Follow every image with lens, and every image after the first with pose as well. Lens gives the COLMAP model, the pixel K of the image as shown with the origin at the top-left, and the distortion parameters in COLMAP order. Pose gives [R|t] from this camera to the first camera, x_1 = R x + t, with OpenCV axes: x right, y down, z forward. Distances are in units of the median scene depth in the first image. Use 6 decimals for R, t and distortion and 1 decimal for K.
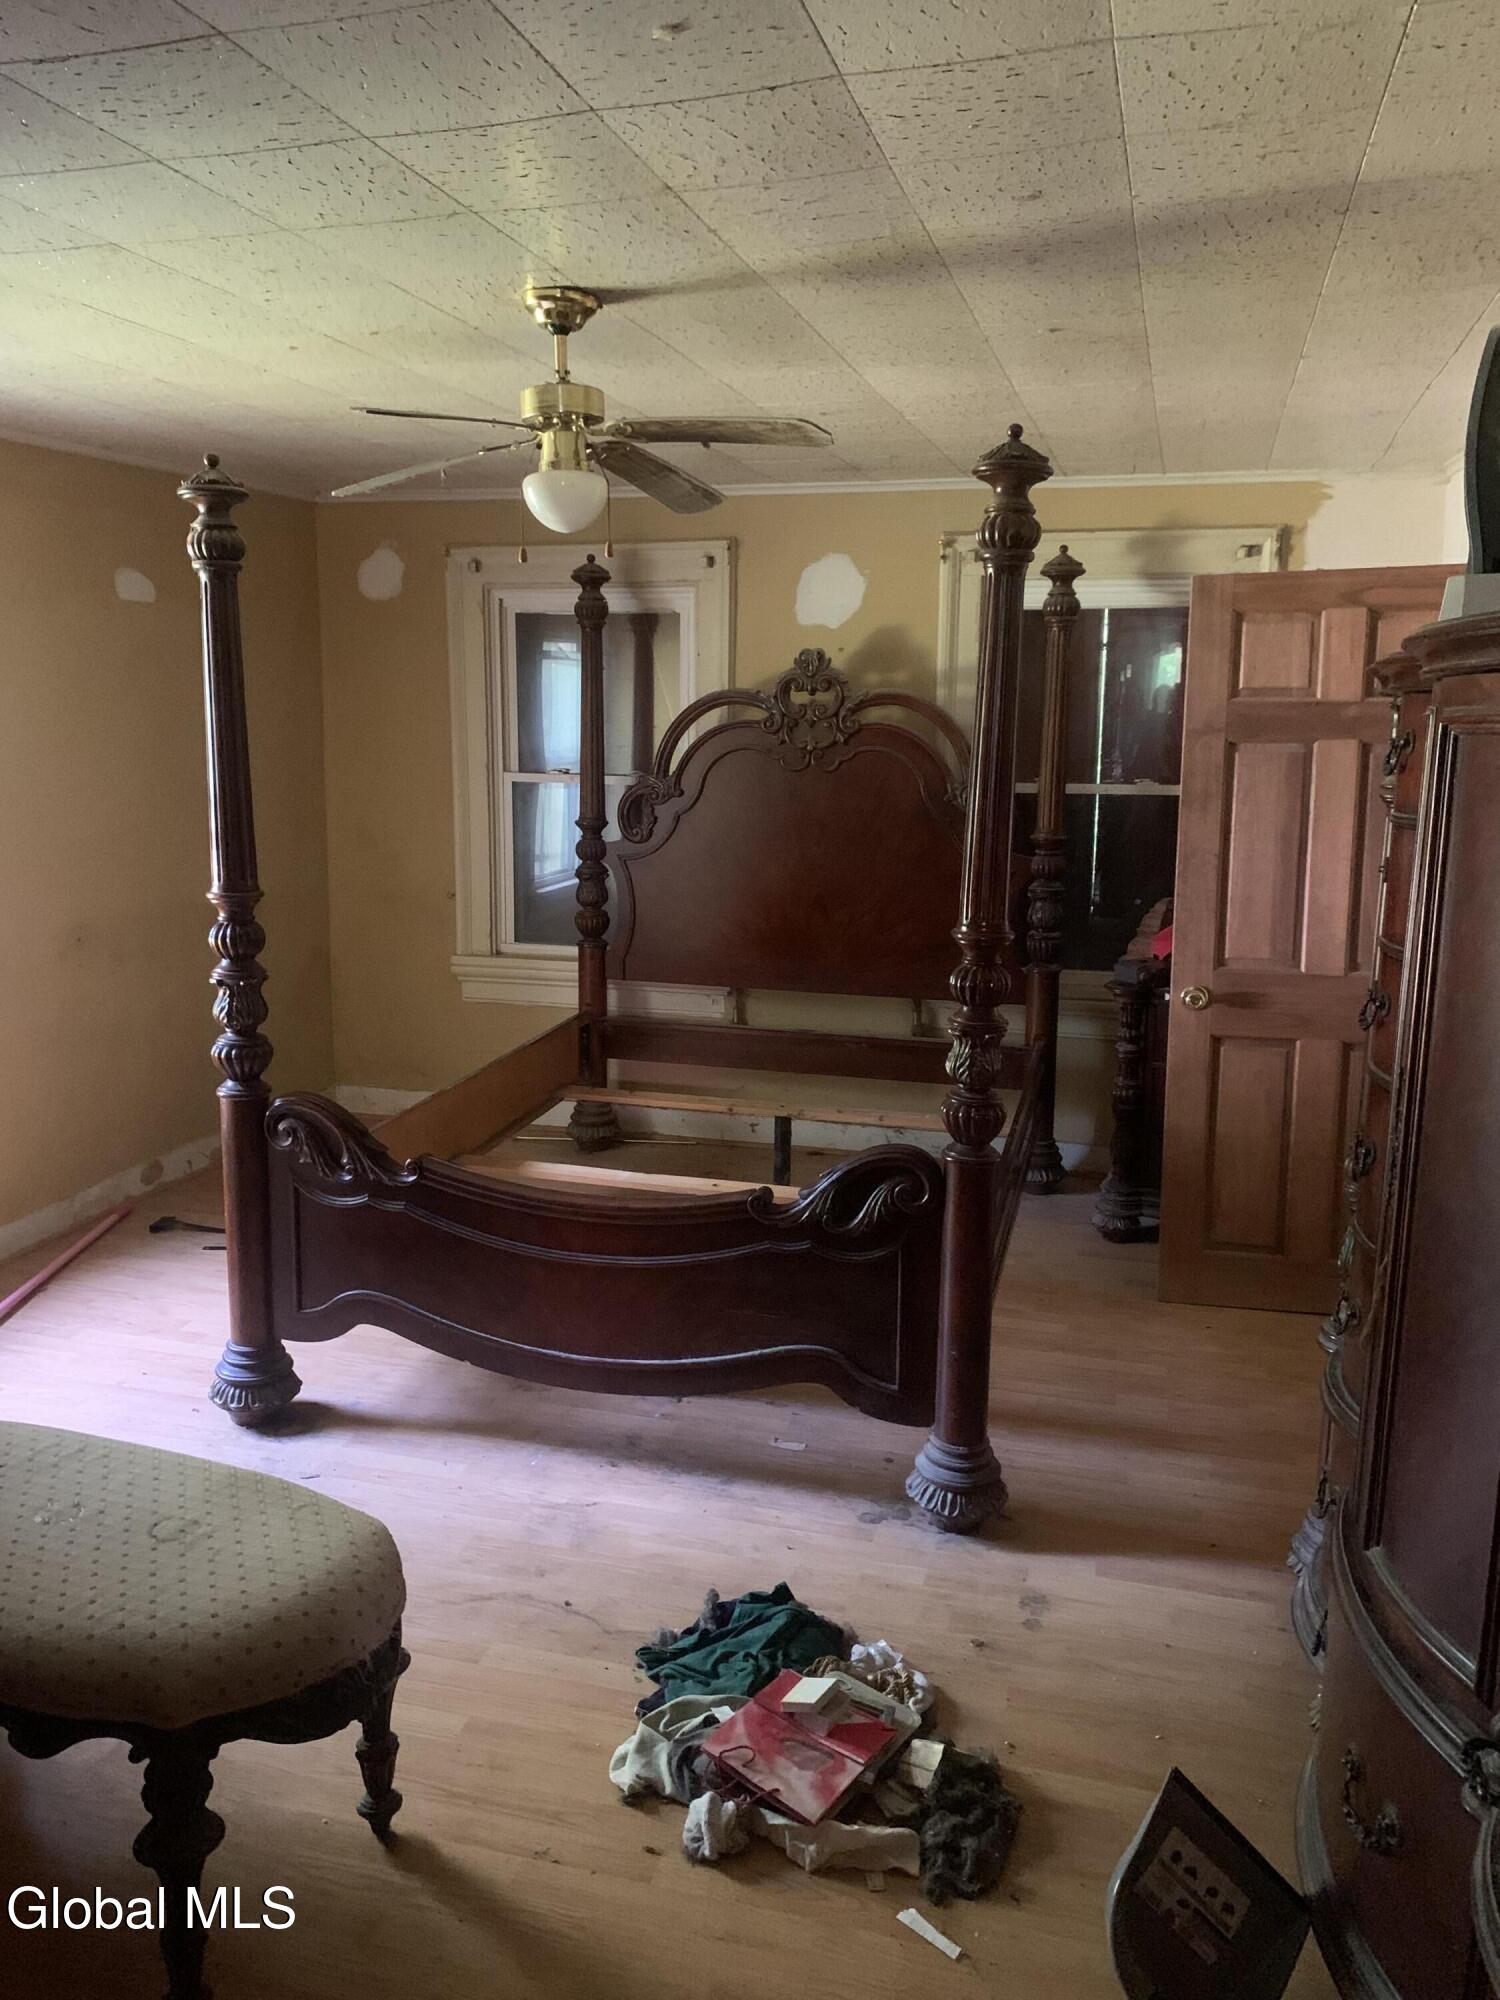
lens RADIAL K [[1533.2, 0, 761.1], [0, 1533.2, 1011.4], [0, 0, 1]] dist [0.062821, -0.077978]
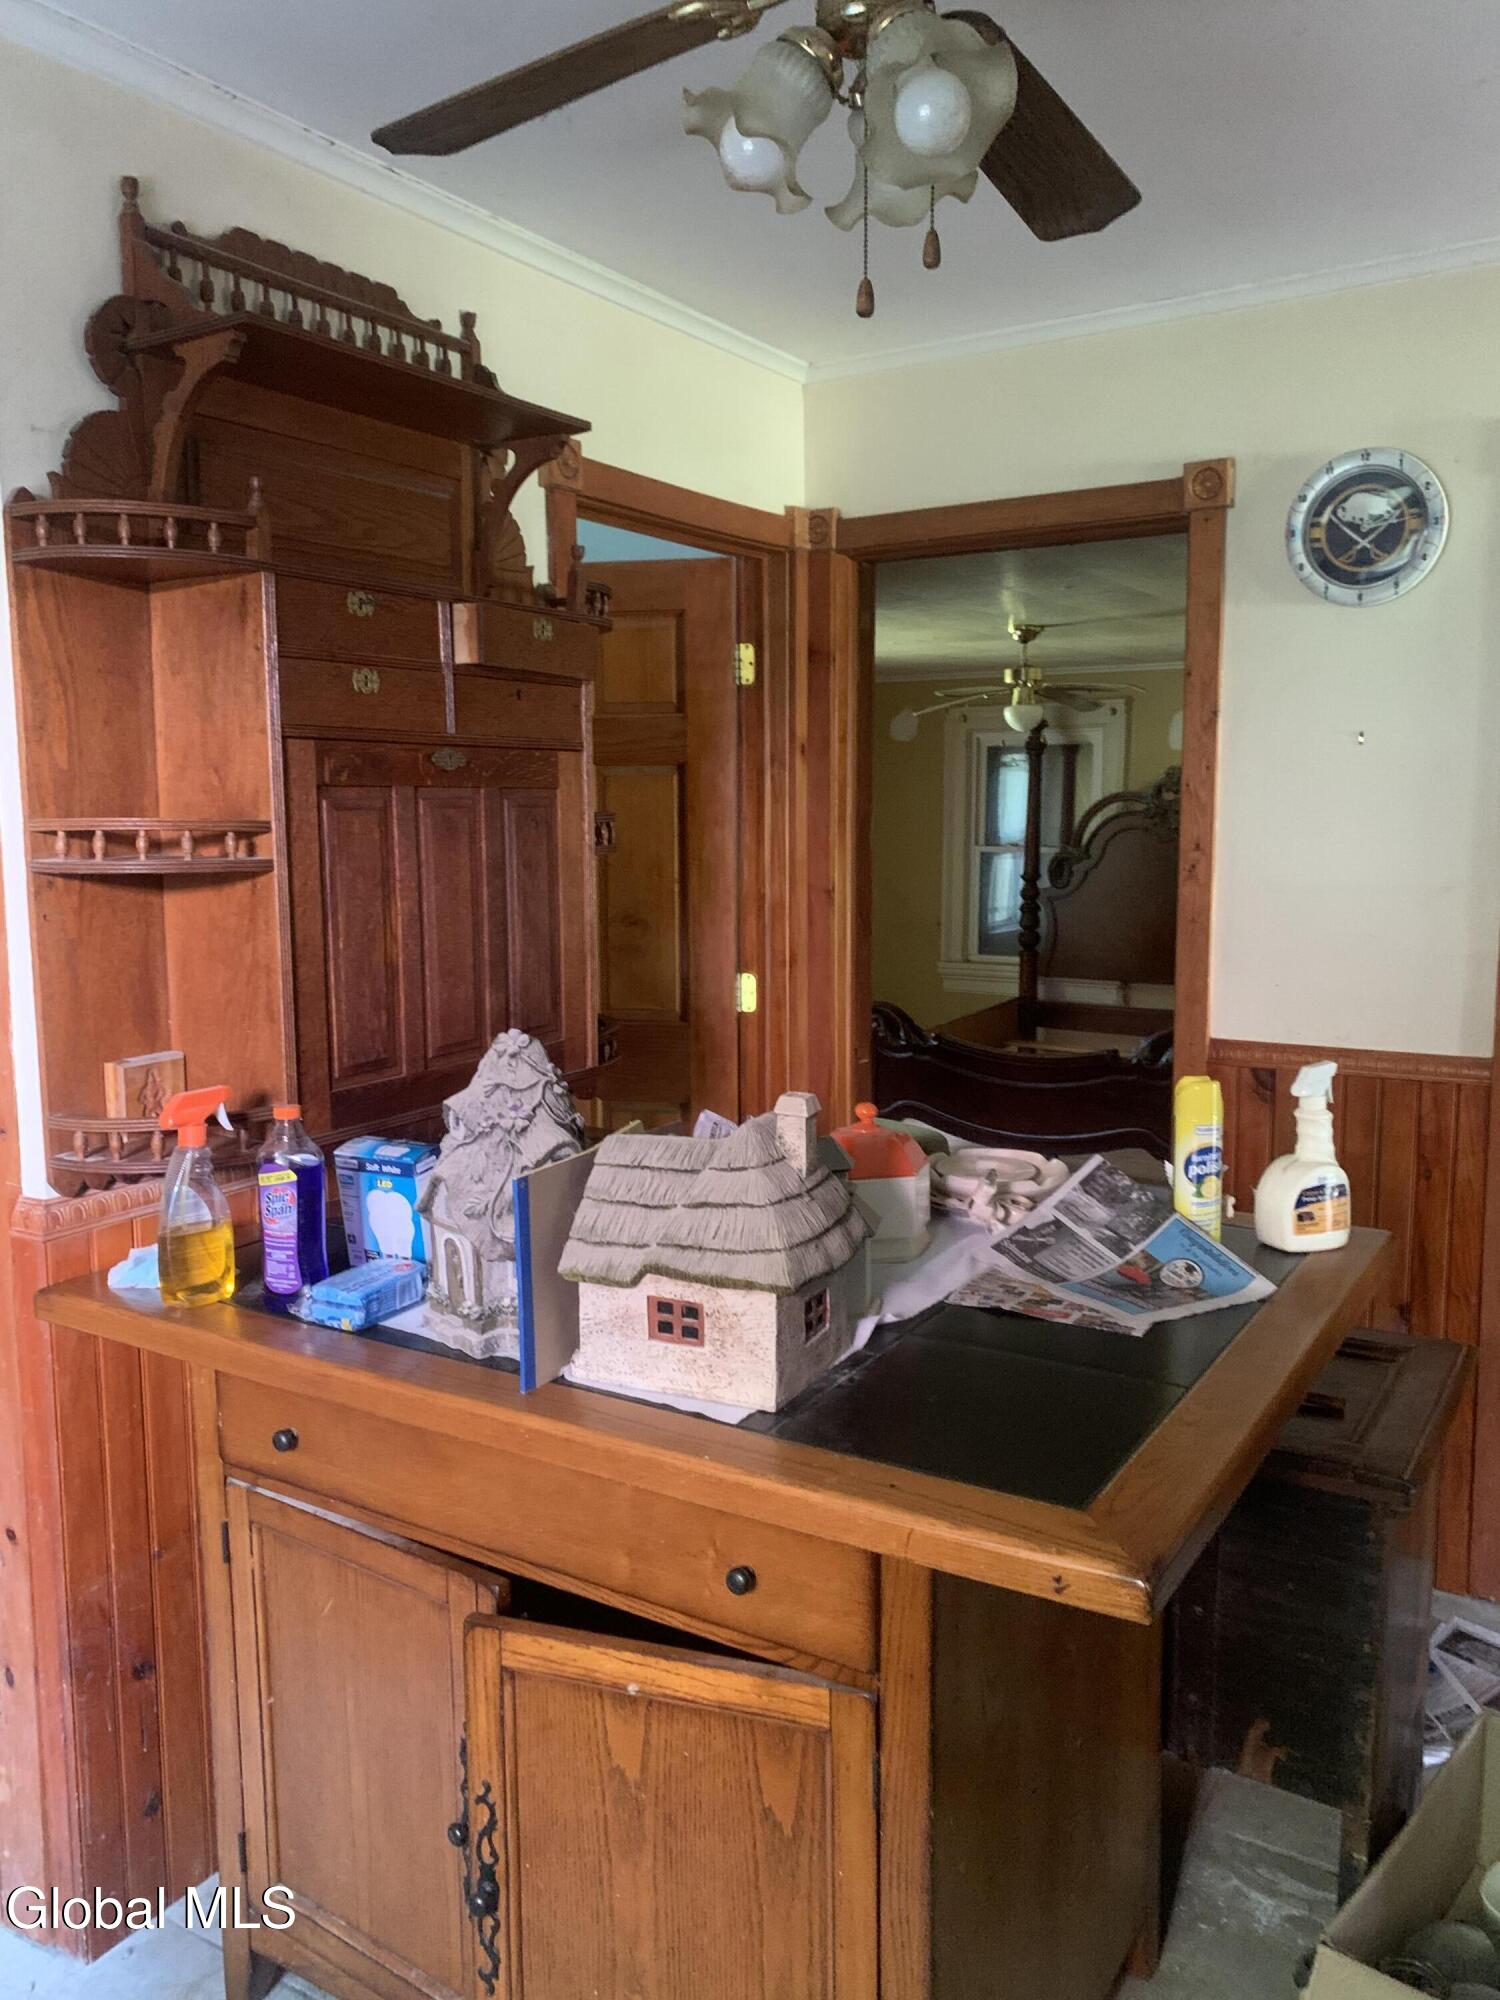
lens RADIAL K [[1533.2, 0, 736.6], [0, 1533.2, 1010.6], [0, 0, 1]] dist [0.062821, -0.077978]
pose [[0.955536, 0.025065, -0.293809, 0.067512], [-0.040058, 0.998178, -0.045125, 0.097564], [0.292142, 0.054888, 0.954798, -0.585173]]
